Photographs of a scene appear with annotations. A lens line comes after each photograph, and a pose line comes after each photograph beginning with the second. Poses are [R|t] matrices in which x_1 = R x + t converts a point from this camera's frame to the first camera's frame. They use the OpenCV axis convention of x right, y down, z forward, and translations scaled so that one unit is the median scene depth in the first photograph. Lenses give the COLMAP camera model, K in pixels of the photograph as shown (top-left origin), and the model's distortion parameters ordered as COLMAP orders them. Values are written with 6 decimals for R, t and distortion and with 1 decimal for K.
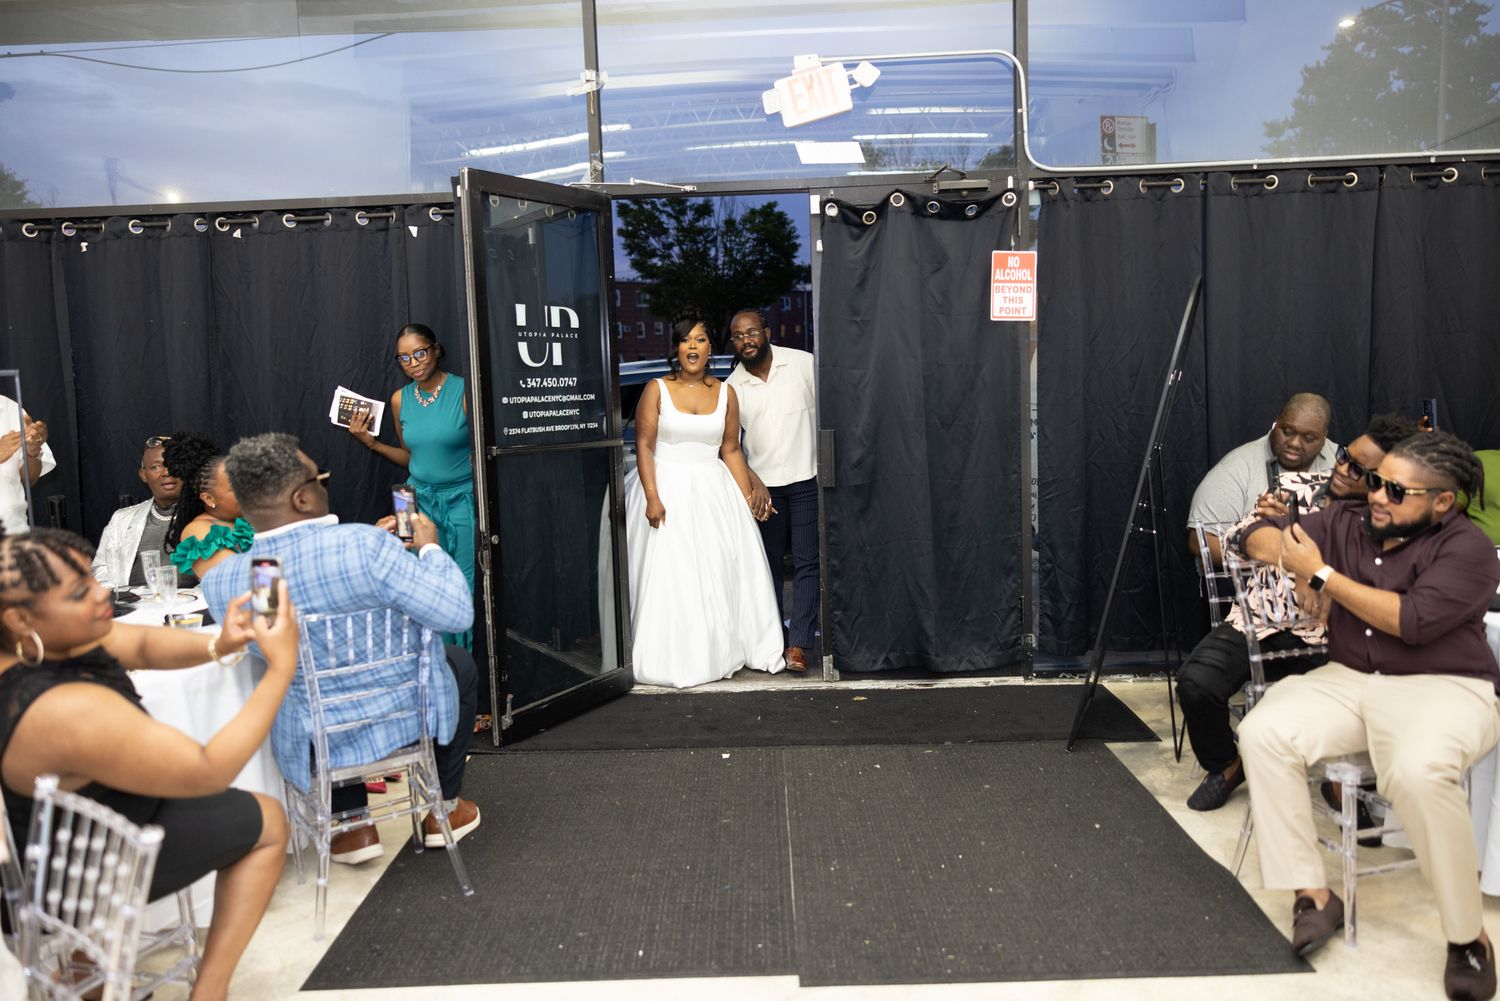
lens RADIAL K [[1155.6, 0, 748.3], [0, 1155.6, 504.8], [0, 0, 1]] dist [-0.003912, 0.013291]
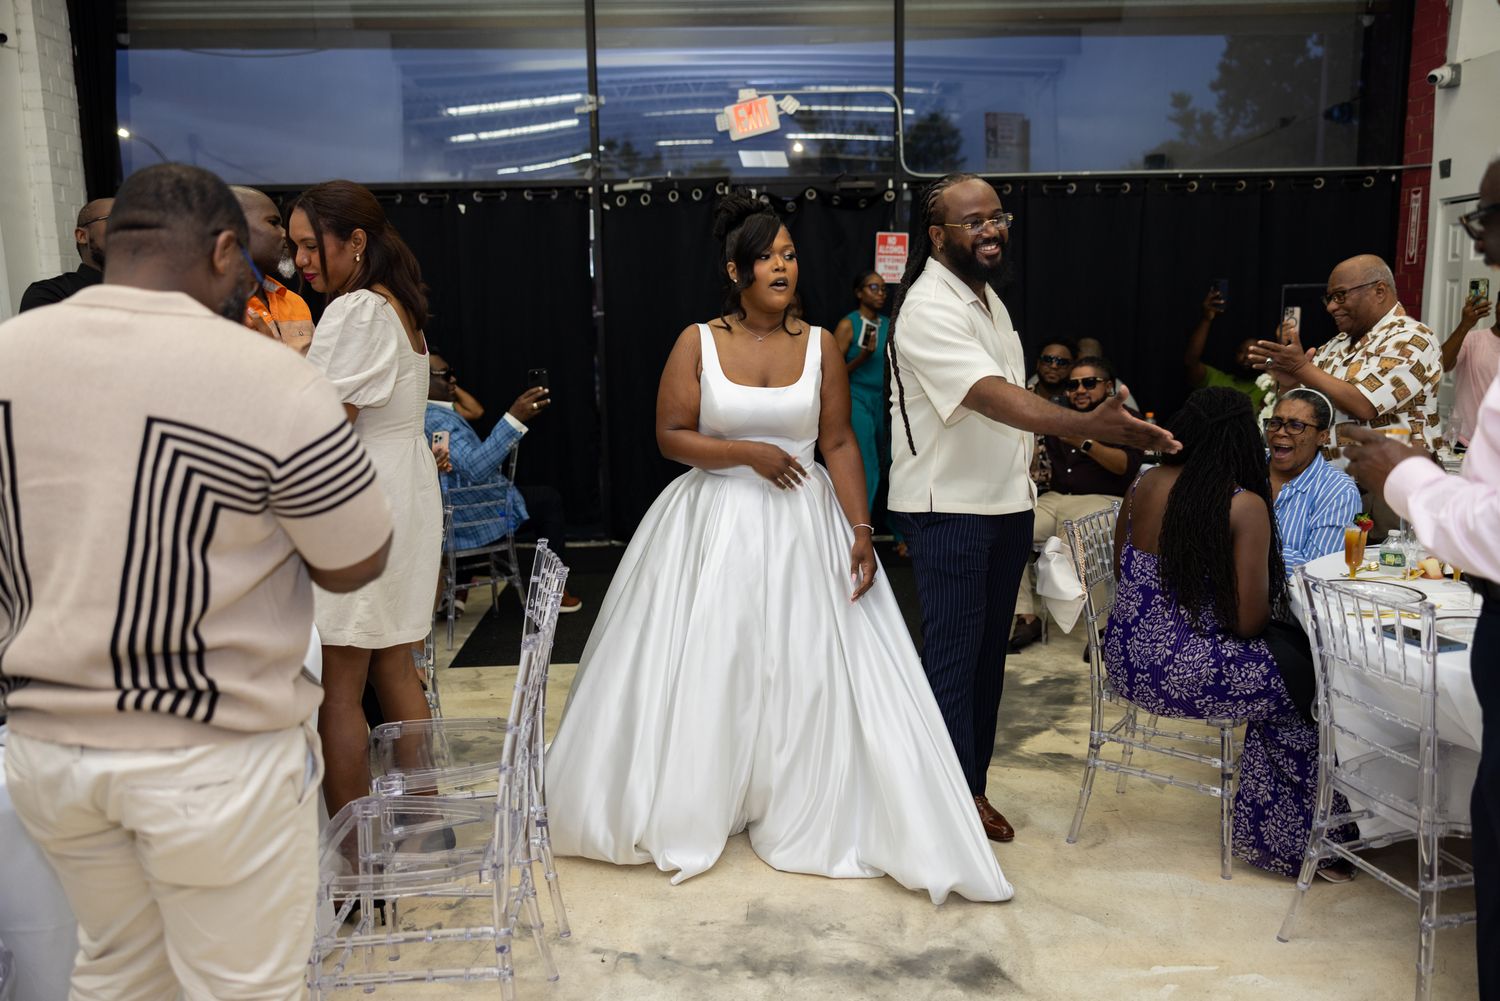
lens RADIAL K [[1155.6, 0, 756.6], [0, 1155.6, 496.5], [0, 0, 1]] dist [-0.003912, 0.013291]
pose [[0.998347, 0.008049, 0.056912, -0.014393], [-0.010323, 0.999155, 0.039778, 0.049068], [-0.056544, -0.040300, 0.997586, -0.418437]]
